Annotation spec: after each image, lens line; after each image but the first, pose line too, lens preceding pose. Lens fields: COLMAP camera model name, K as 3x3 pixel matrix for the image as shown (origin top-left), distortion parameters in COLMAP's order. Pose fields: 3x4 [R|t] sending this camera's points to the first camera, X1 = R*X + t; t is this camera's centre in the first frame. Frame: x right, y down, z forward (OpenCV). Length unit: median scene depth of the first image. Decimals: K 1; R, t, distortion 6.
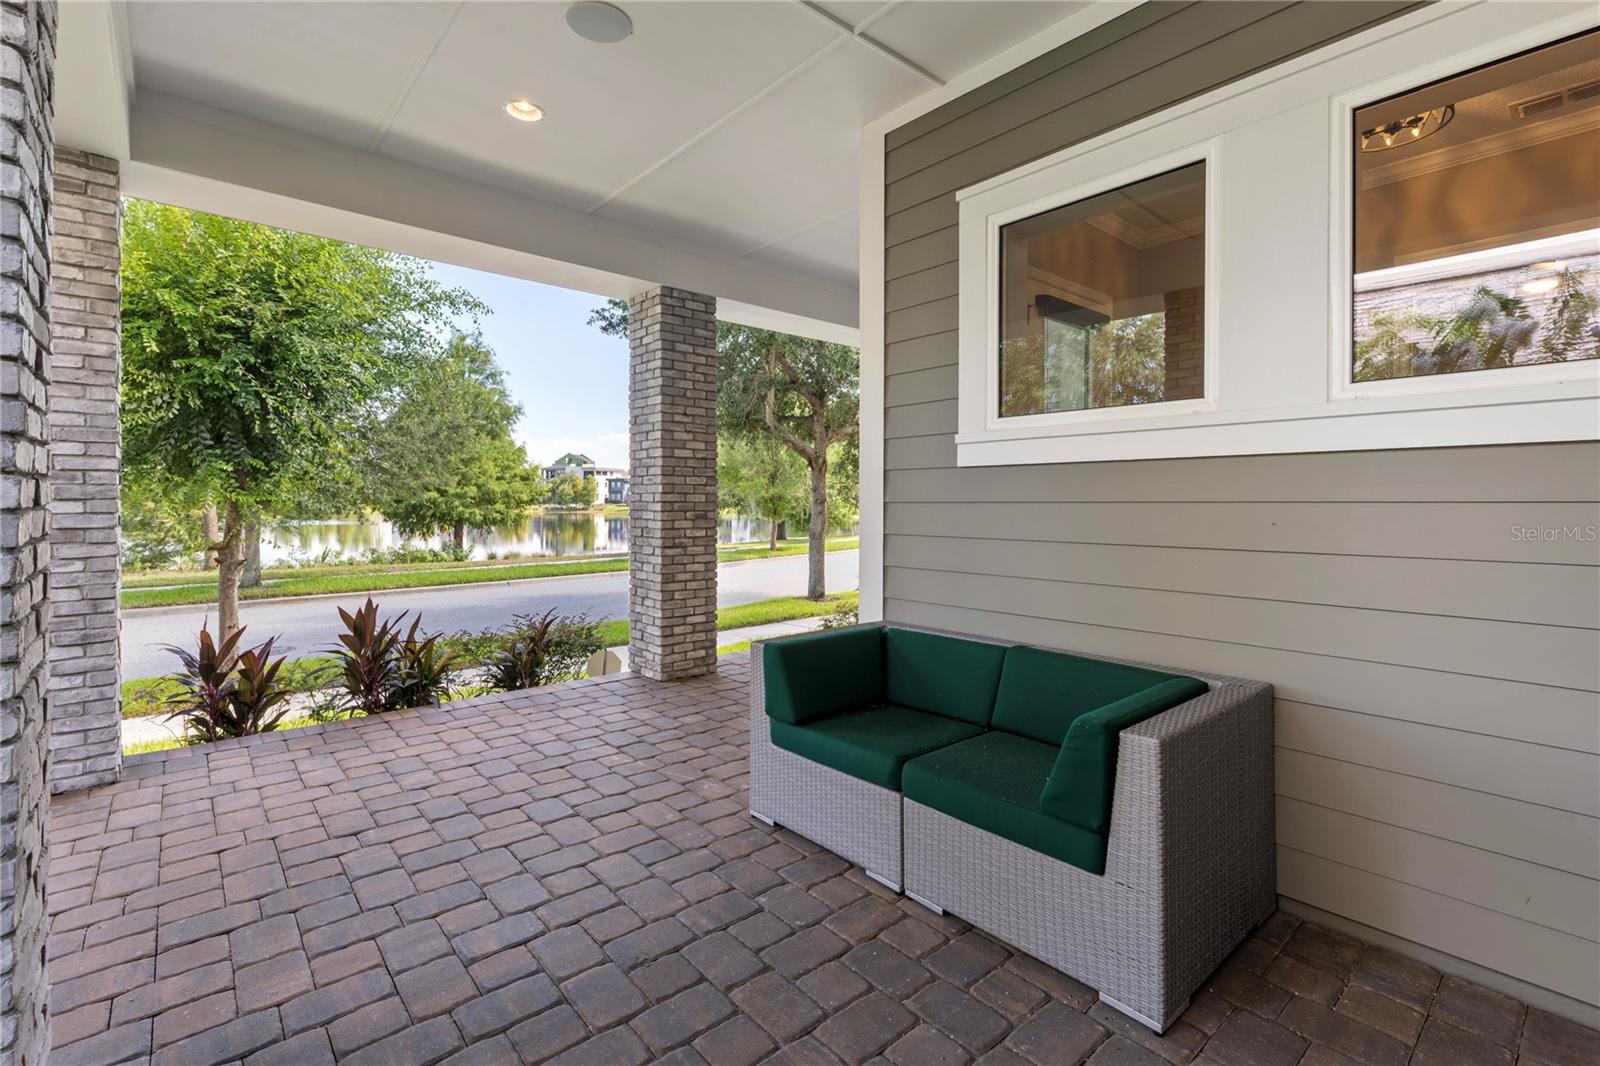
lens RADIAL K [[716.6, 0, 800.3], [0, 716.6, 520.3], [0, 0, 1]] dist [0.002509, -0.000138]
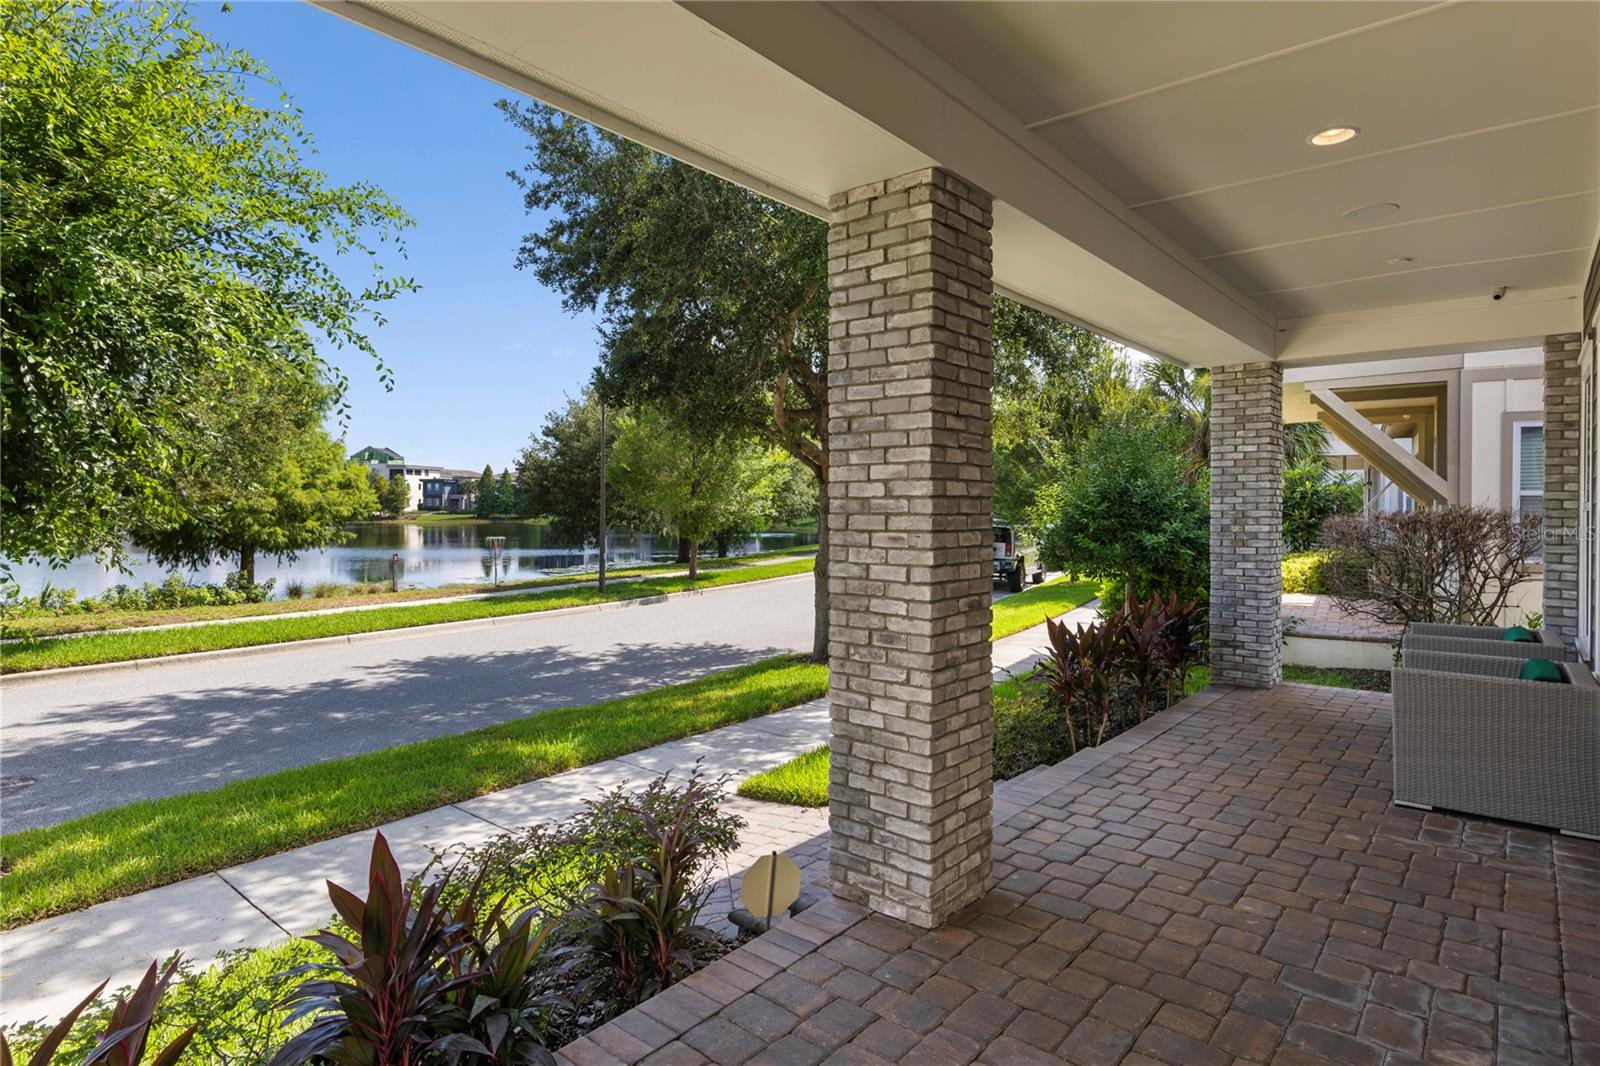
lens RADIAL K [[853.5, 0, 798.8], [0, 853.5, 528.5], [0, 0, 1]] dist [-0.000025, -0.001164]
pose [[0.987767, -0.005367, 0.155845, -0.070836], [0.005539, 0.999984, -0.000669, -0.012154], [-0.155839, 0.001524, 0.987781, 0.074611]]
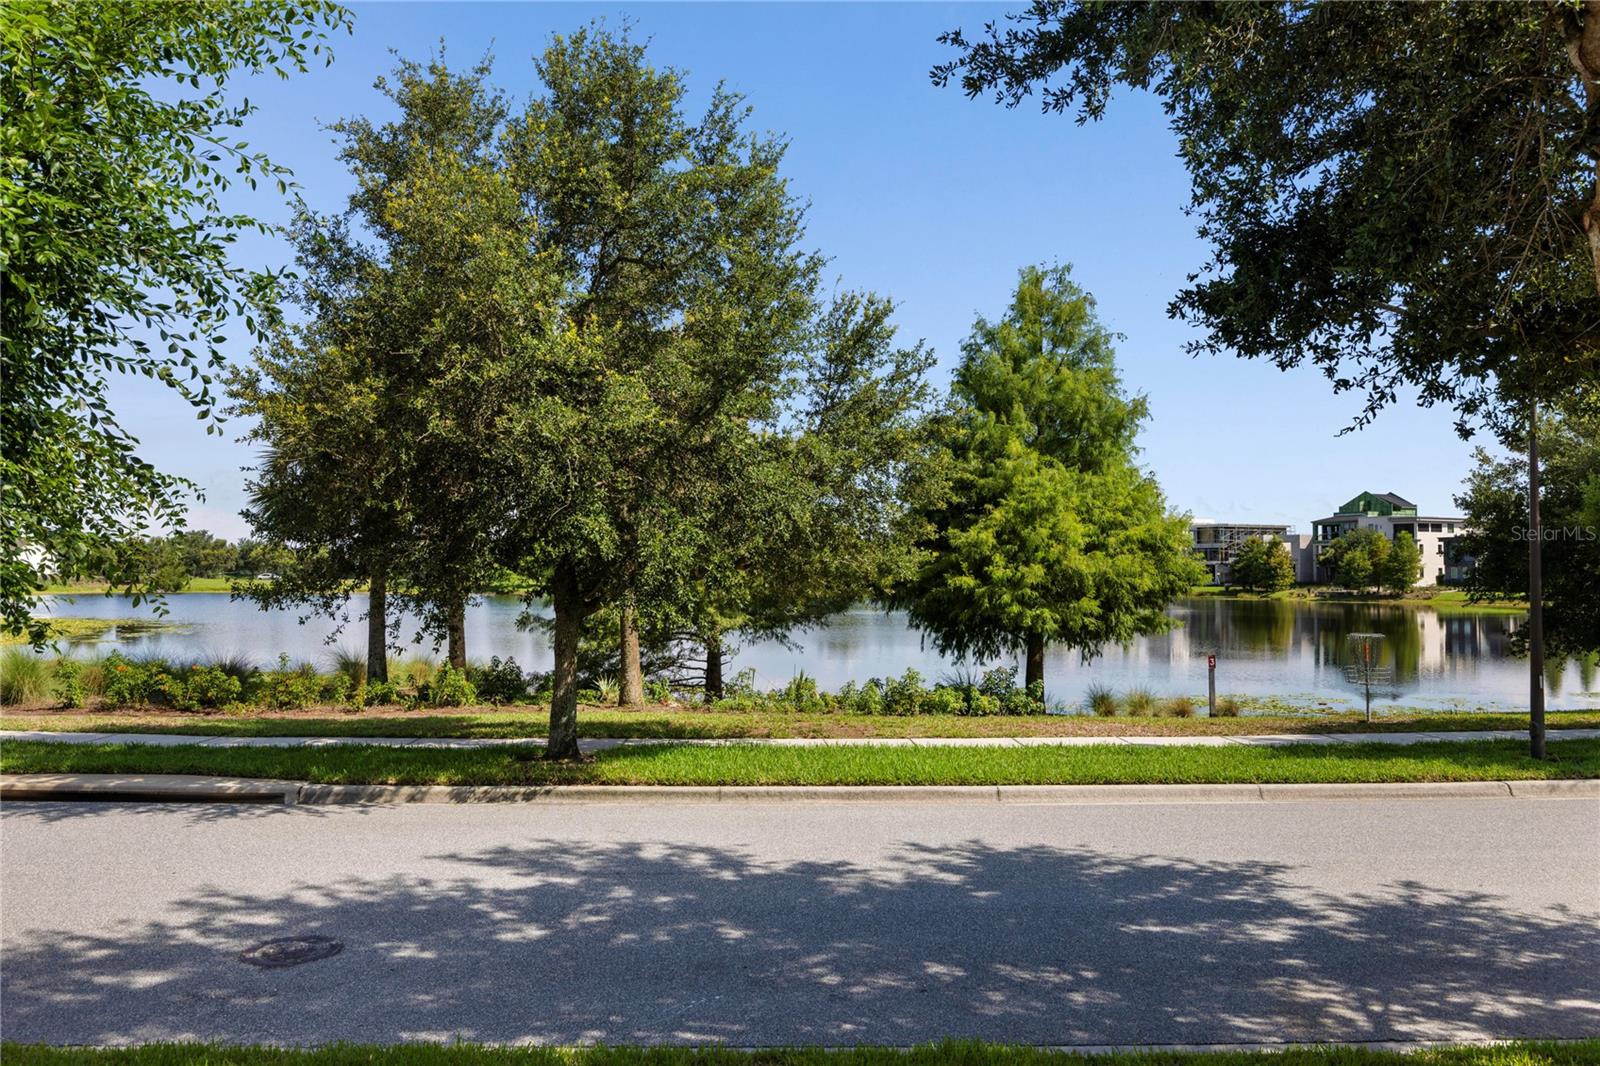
lens RADIAL K [[1264.0, 0, 802.9], [0, 1264.0, 516.2], [0, 0, 1]] dist [0.014684, 0.003536]
pose [[0.741883, -0.034785, -0.669626, 0.016627], [-0.017207, 0.997337, -0.070872, -0.015792], [0.670308, 0.064101, 0.739309, 0.238465]]
